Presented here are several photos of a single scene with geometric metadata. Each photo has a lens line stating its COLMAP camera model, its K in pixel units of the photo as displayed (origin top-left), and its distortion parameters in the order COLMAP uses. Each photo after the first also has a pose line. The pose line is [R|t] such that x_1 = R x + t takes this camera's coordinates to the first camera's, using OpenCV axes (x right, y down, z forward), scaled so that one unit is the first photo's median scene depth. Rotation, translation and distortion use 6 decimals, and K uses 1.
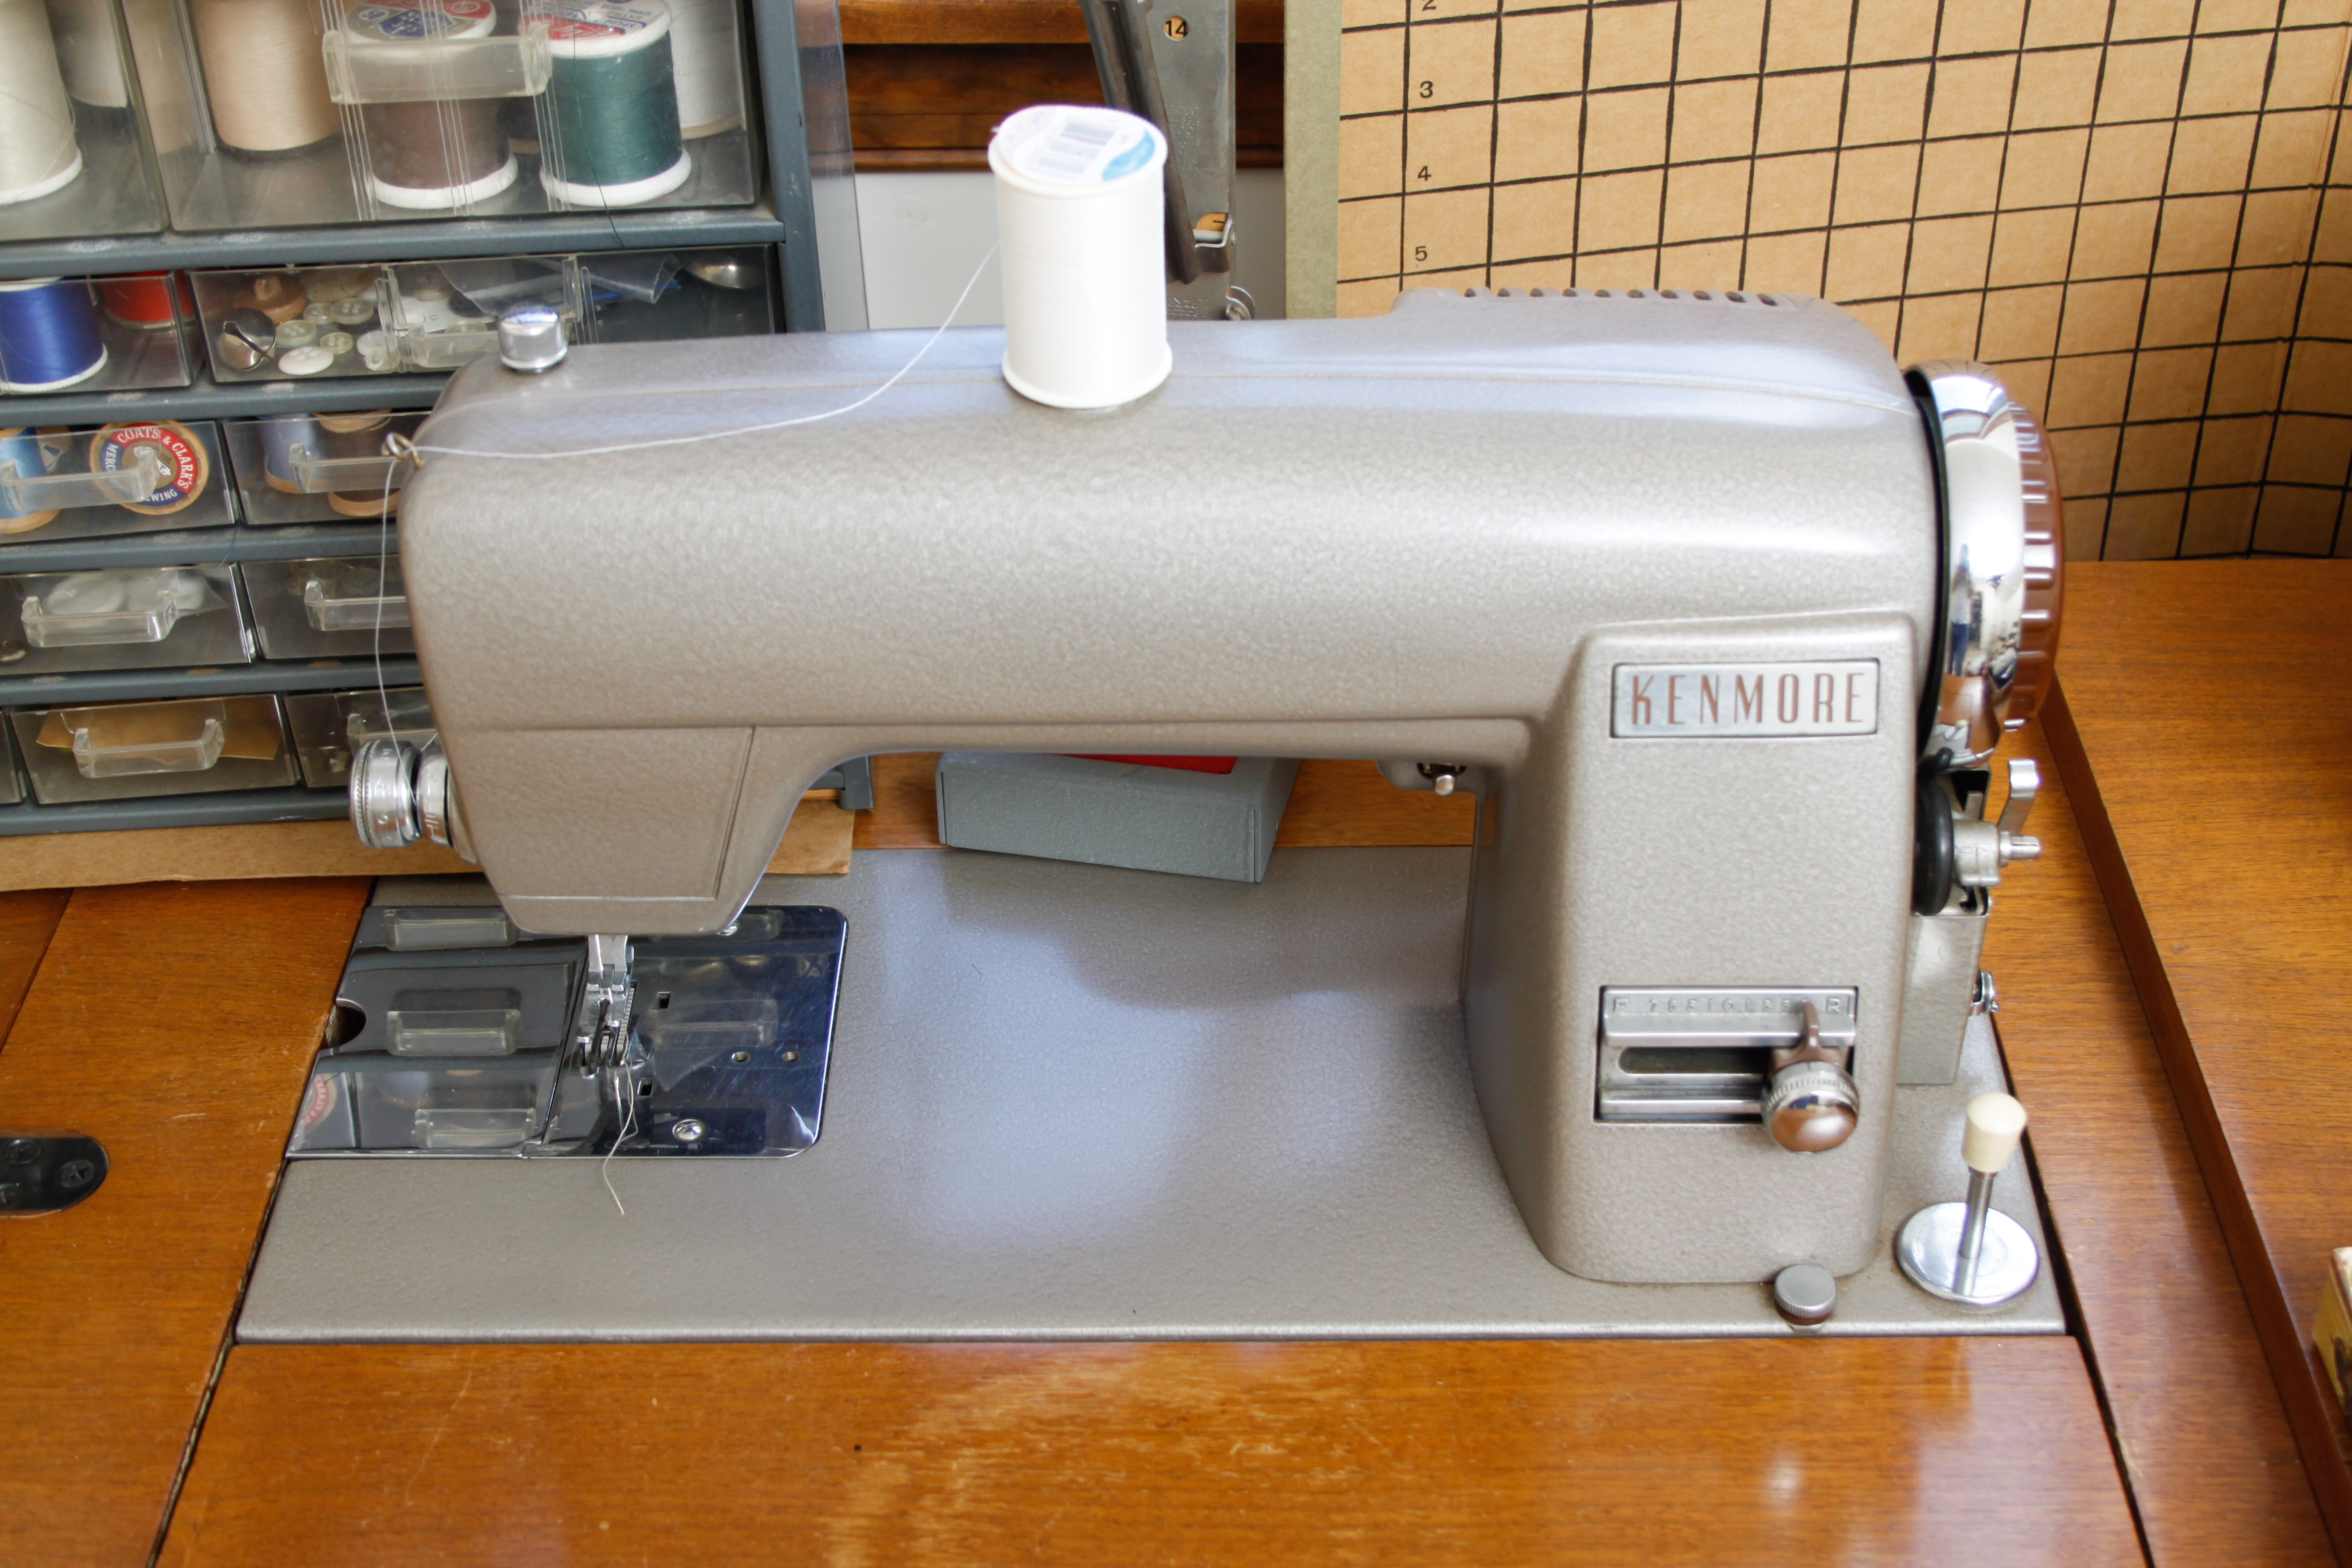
lens RADIAL K [[3307.9, 0, 1187.4], [0, 3307.9, 782.5], [0, 0, 1]] dist [-0.042665, 0.000000]
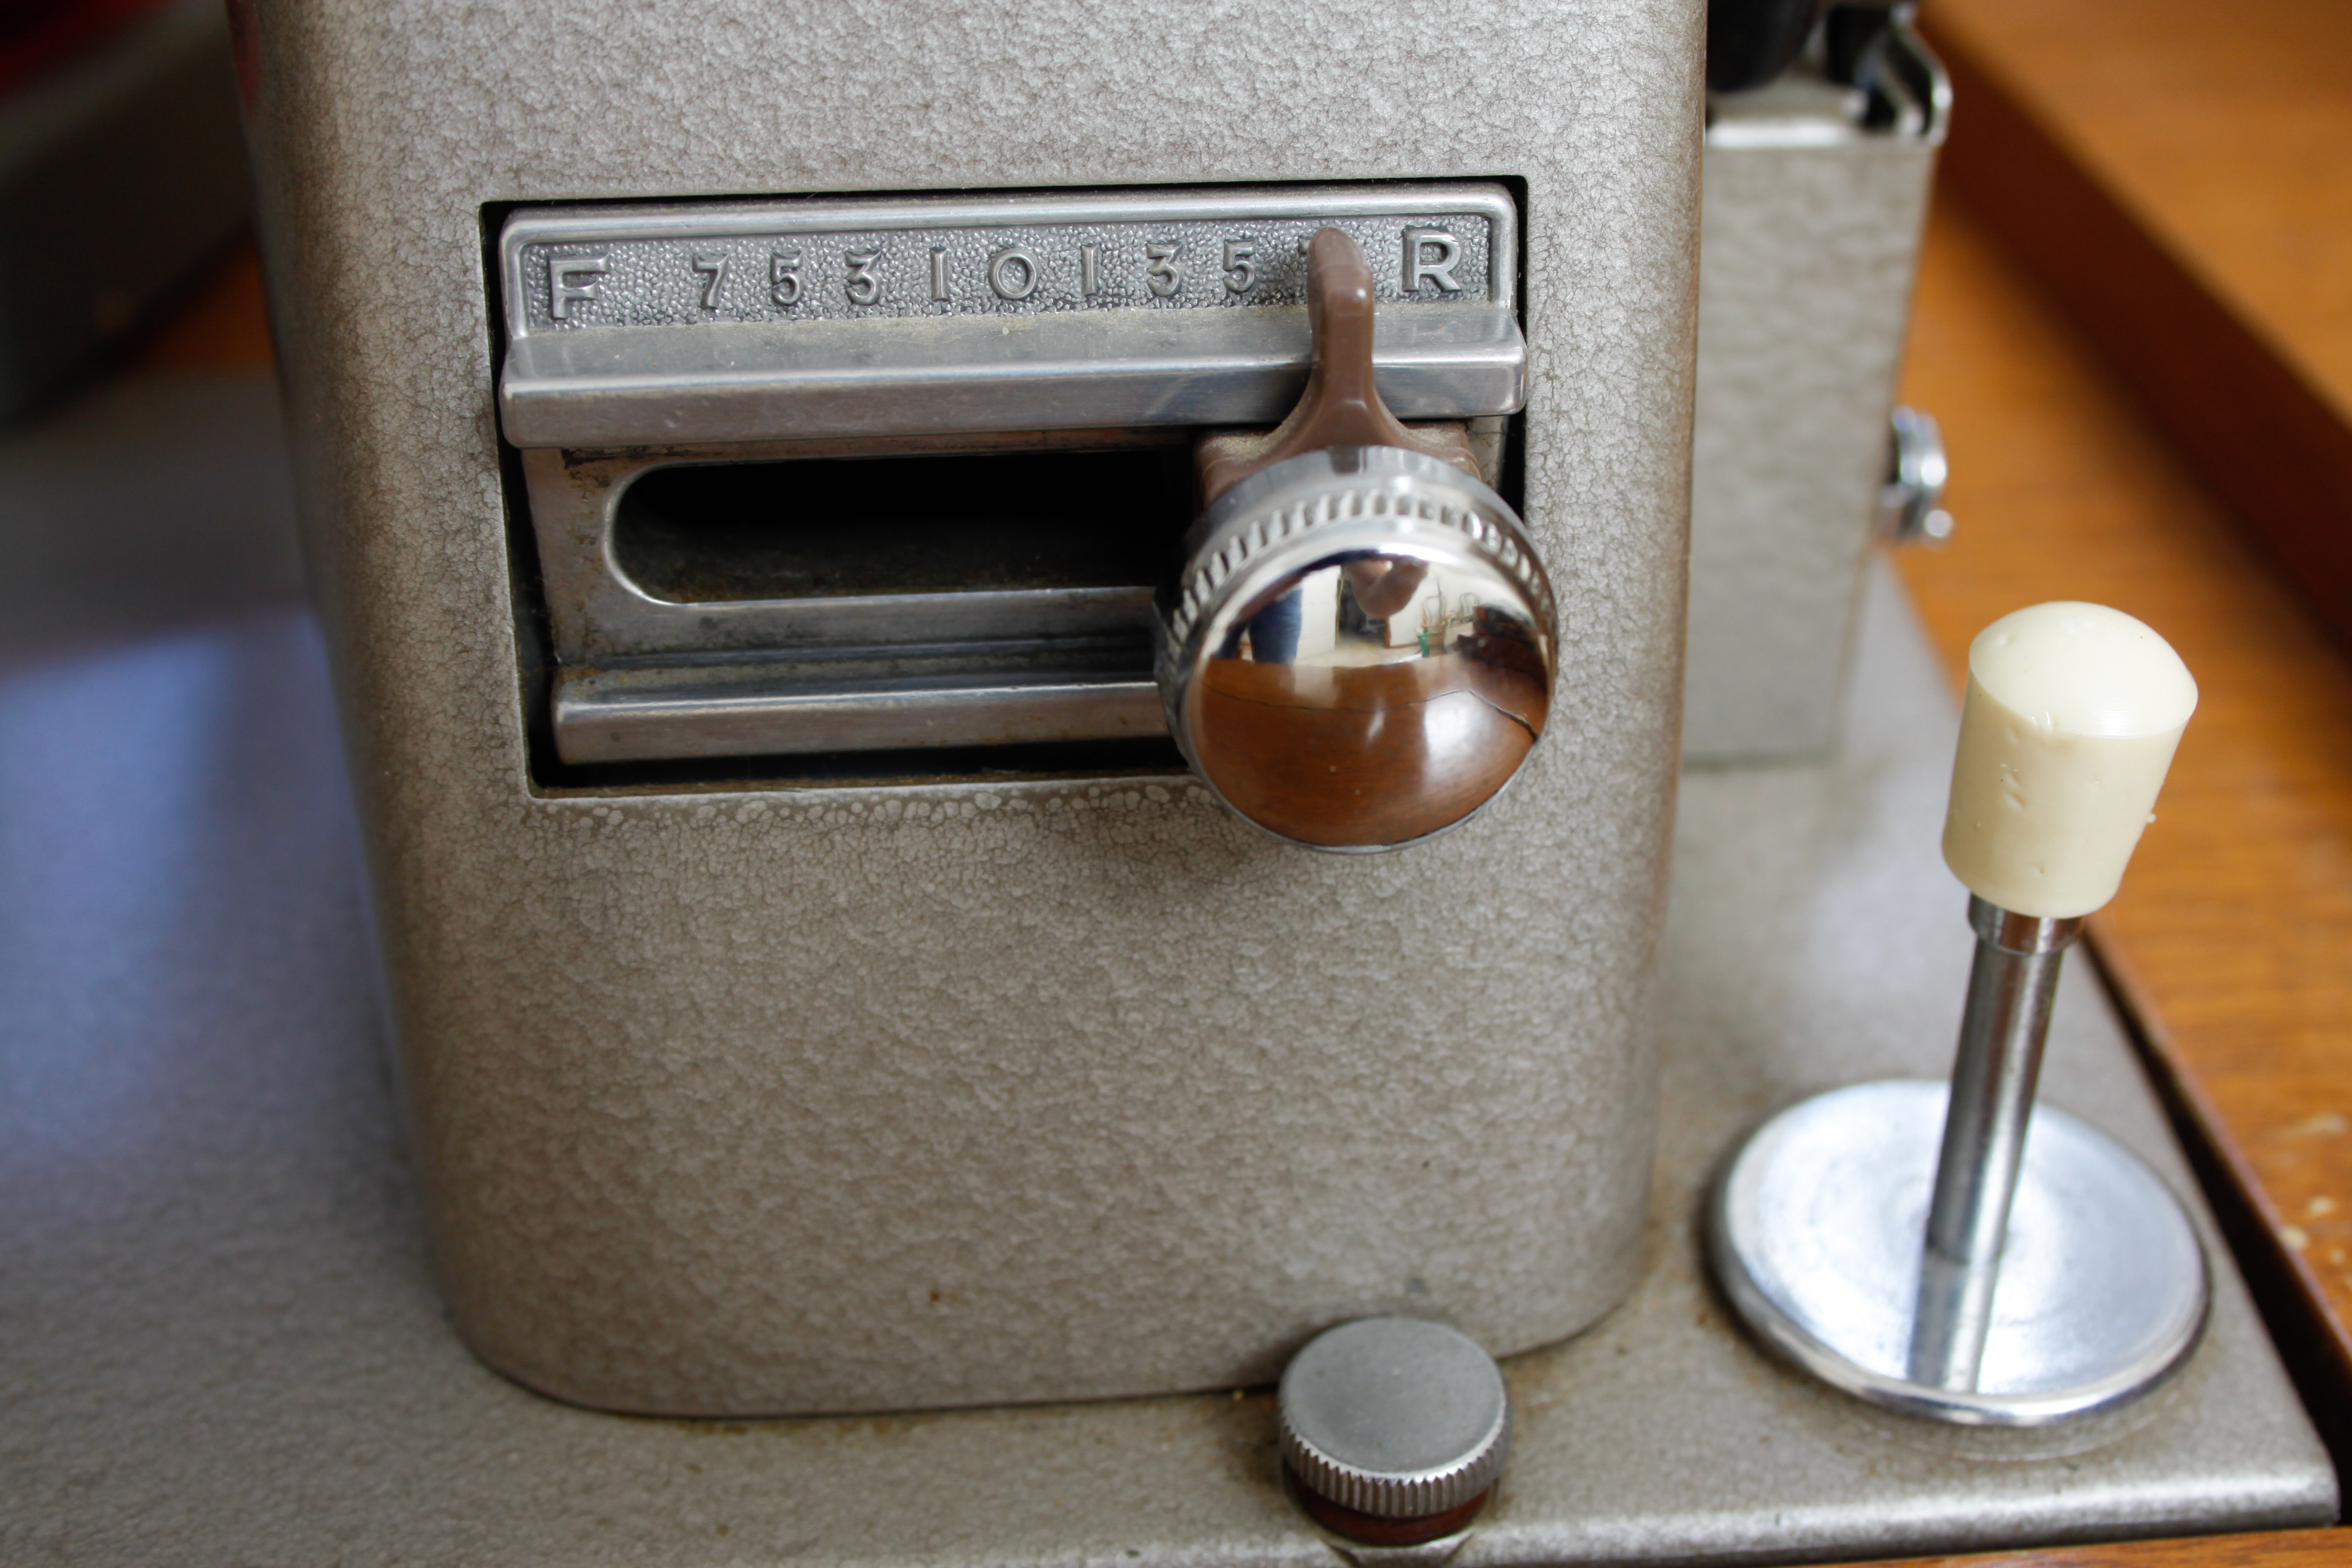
lens RADIAL K [[3121.1, 0, 1168.4], [0, 3121.1, 783.4], [0, 0, 1]] dist [-0.052646, 0.000000]
pose [[0.995838, -0.040875, 0.081461, 0.144302], [0.044794, 0.997896, -0.046877, 0.109443], [-0.079374, 0.050331, 0.995574, 0.715549]]
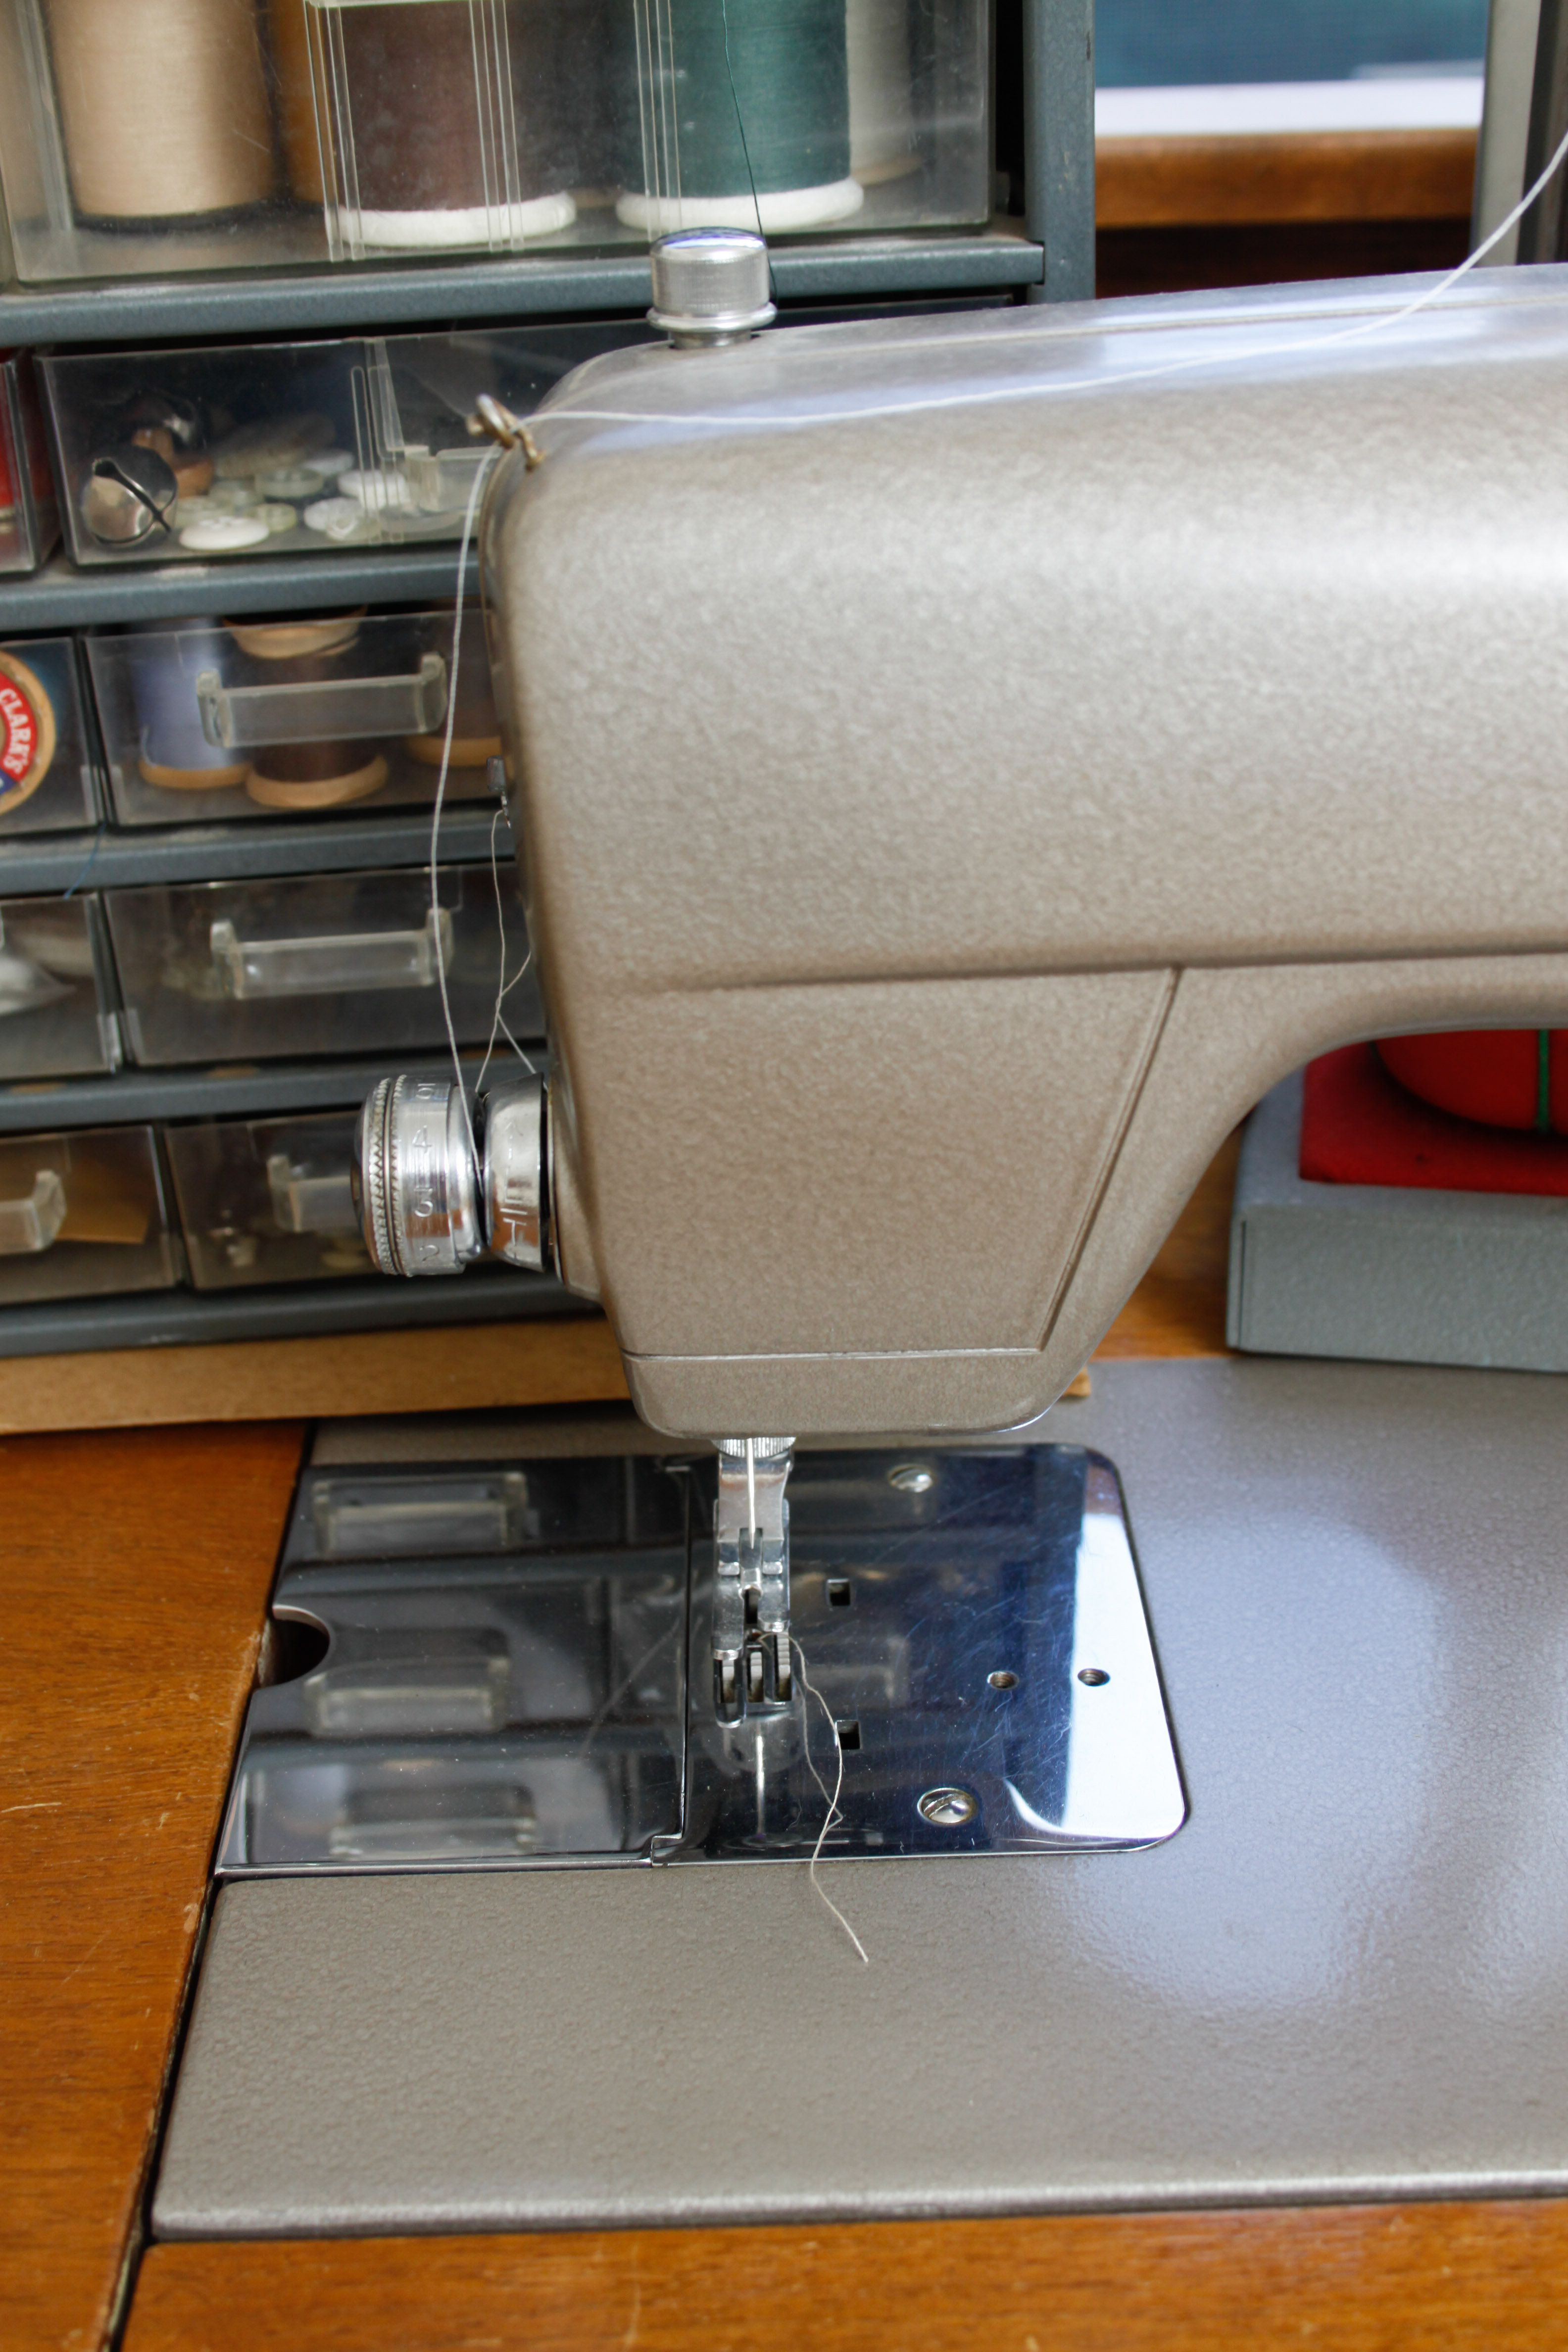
lens RADIAL K [[3121.1, 0, 782.1], [0, 3121.1, 1140.7], [0, 0, 1]] dist [-0.052646, 0.000000]
pose [[0.999524, -0.029295, -0.009656, -0.176796], [0.027604, 0.989231, -0.143733, 0.072233], [0.013762, 0.143398, 0.989569, 0.491745]]
